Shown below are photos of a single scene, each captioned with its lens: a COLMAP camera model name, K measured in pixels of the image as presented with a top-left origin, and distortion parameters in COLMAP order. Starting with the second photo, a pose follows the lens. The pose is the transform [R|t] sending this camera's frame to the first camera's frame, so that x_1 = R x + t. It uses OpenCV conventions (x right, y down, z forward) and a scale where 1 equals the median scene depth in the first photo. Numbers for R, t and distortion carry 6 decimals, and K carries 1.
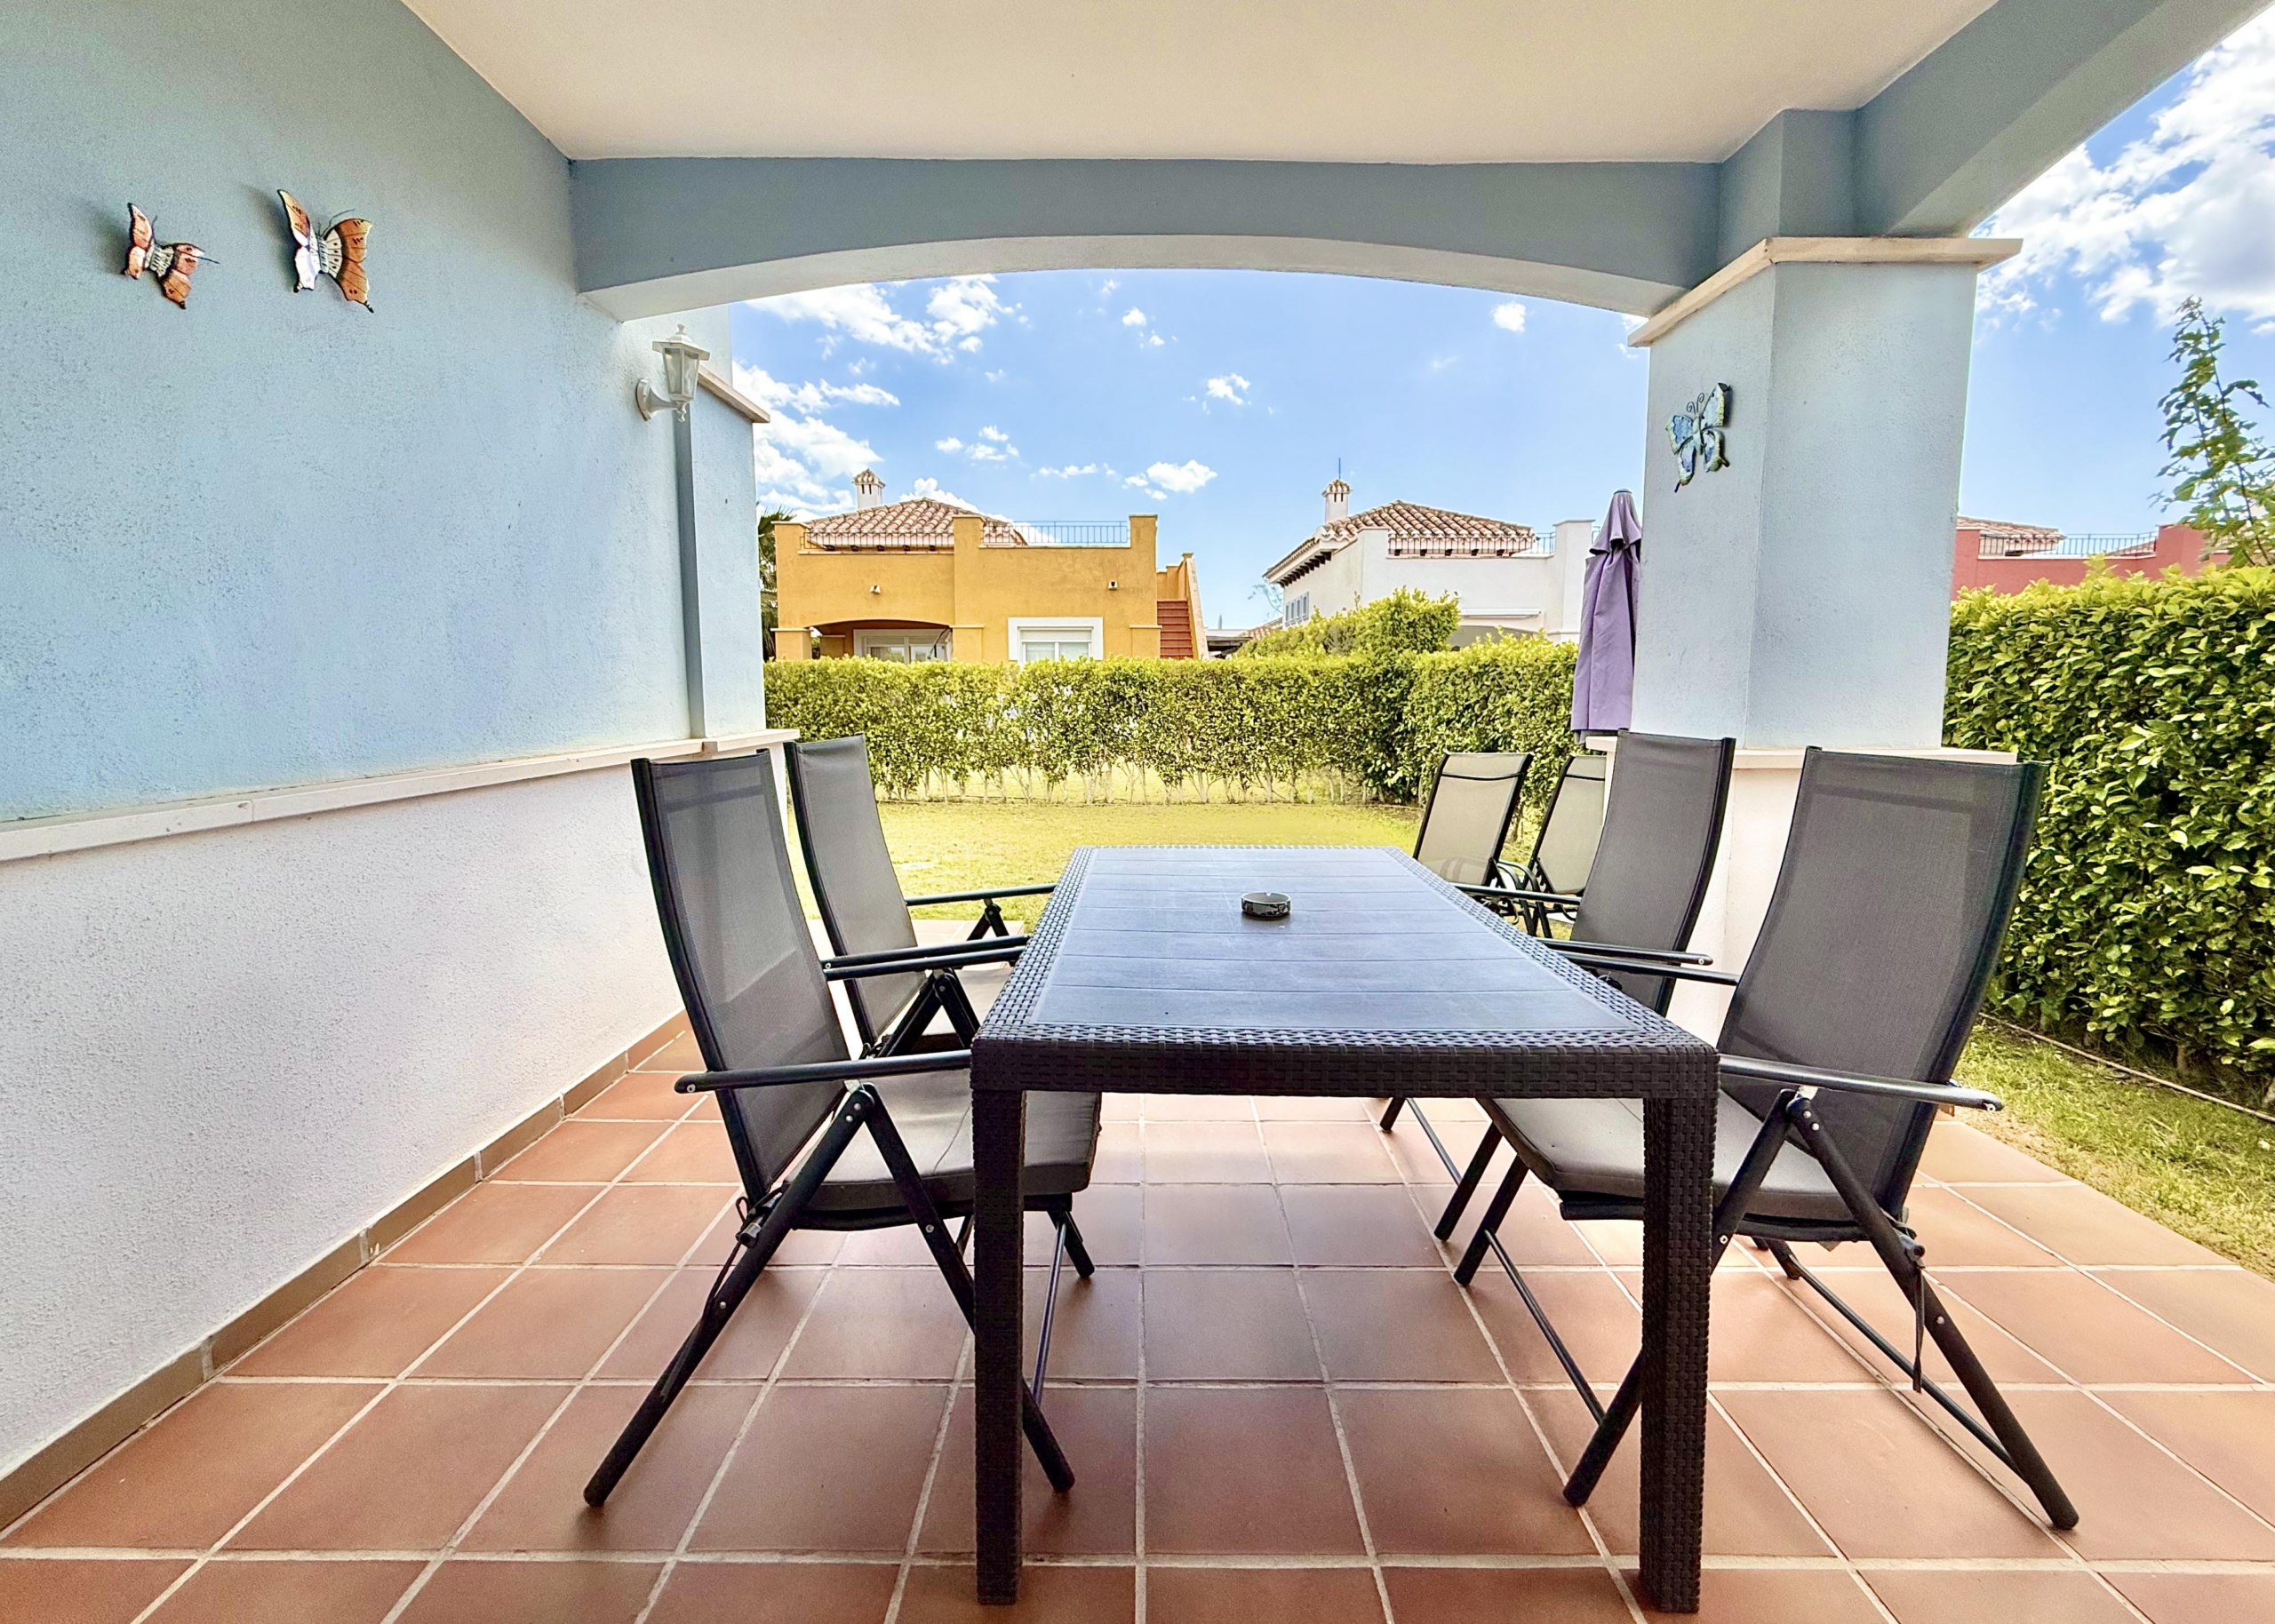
lens RADIAL K [[916.8, 0, 1128.2], [0, 916.8, 773.9], [0, 0, 1]] dist [-0.000786, -0.000008]
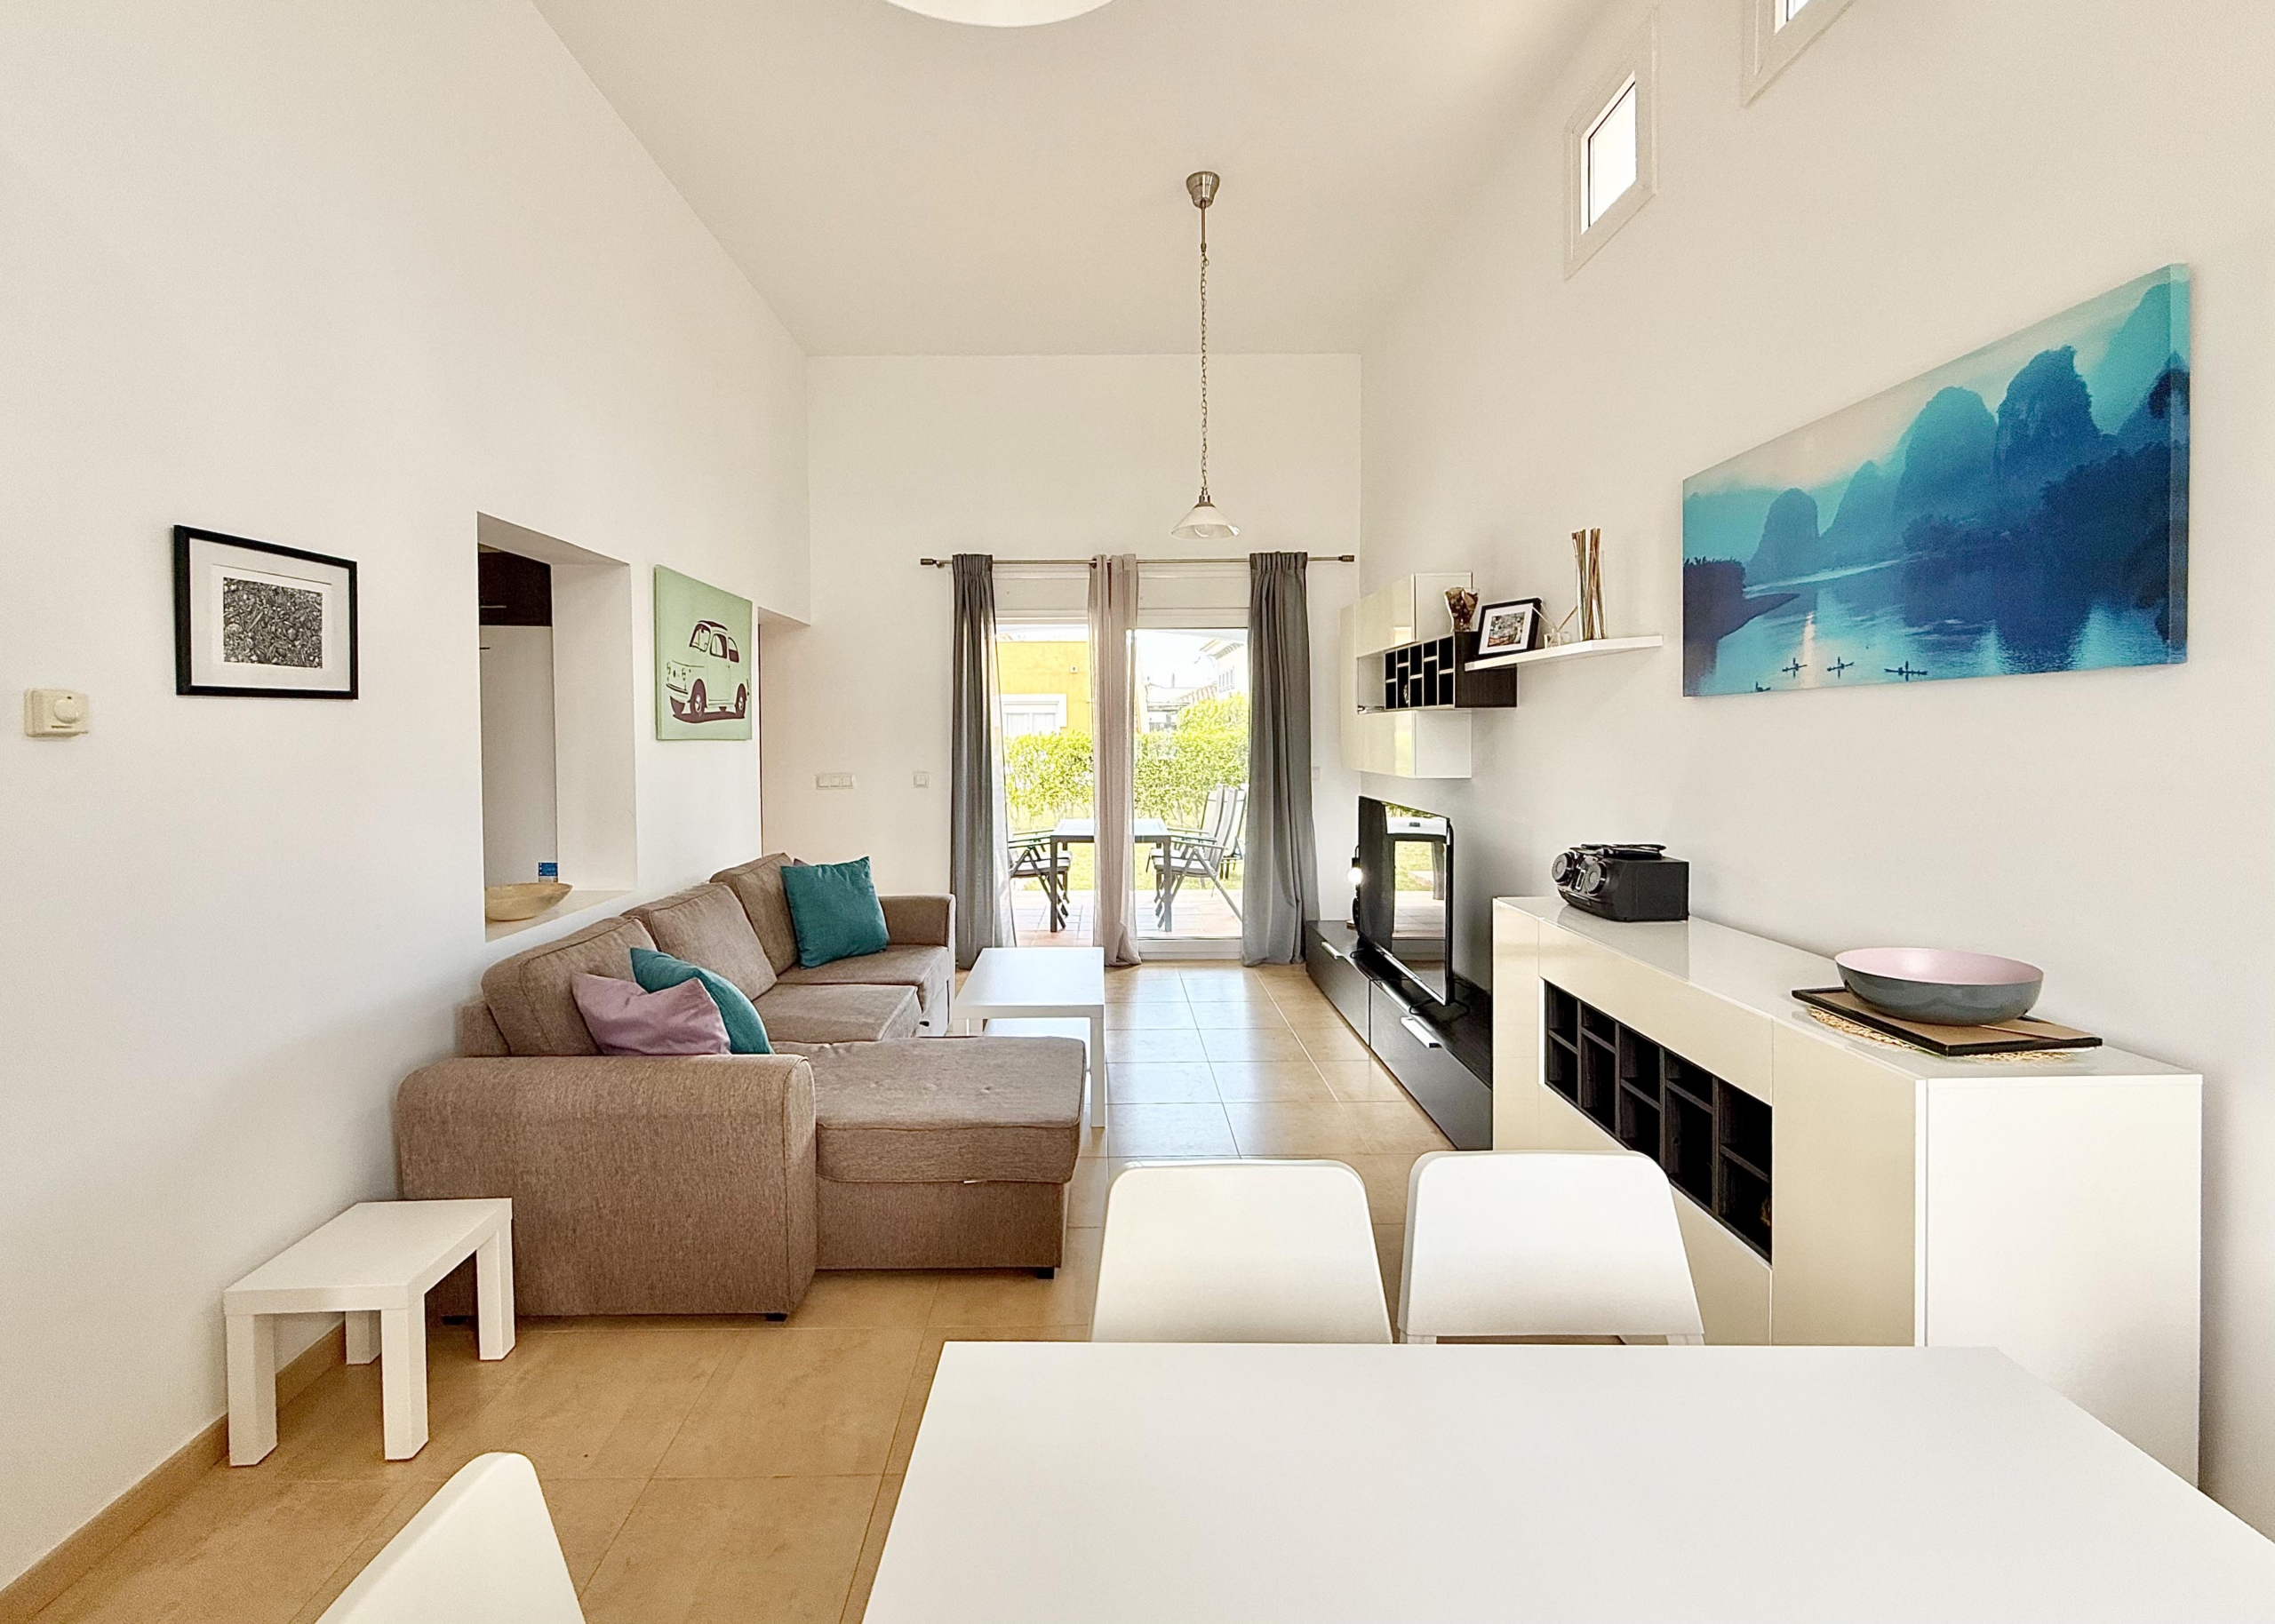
lens RADIAL K [[916.8, 0, 1128.2], [0, 916.8, 773.9], [0, 0, 1]] dist [-0.000786, -0.000008]
pose [[0.999131, -0.004817, 0.041410, 0.009734], [0.006847, 0.998774, -0.049025, 0.014420], [-0.041123, 0.049266, 0.997939, -0.494833]]
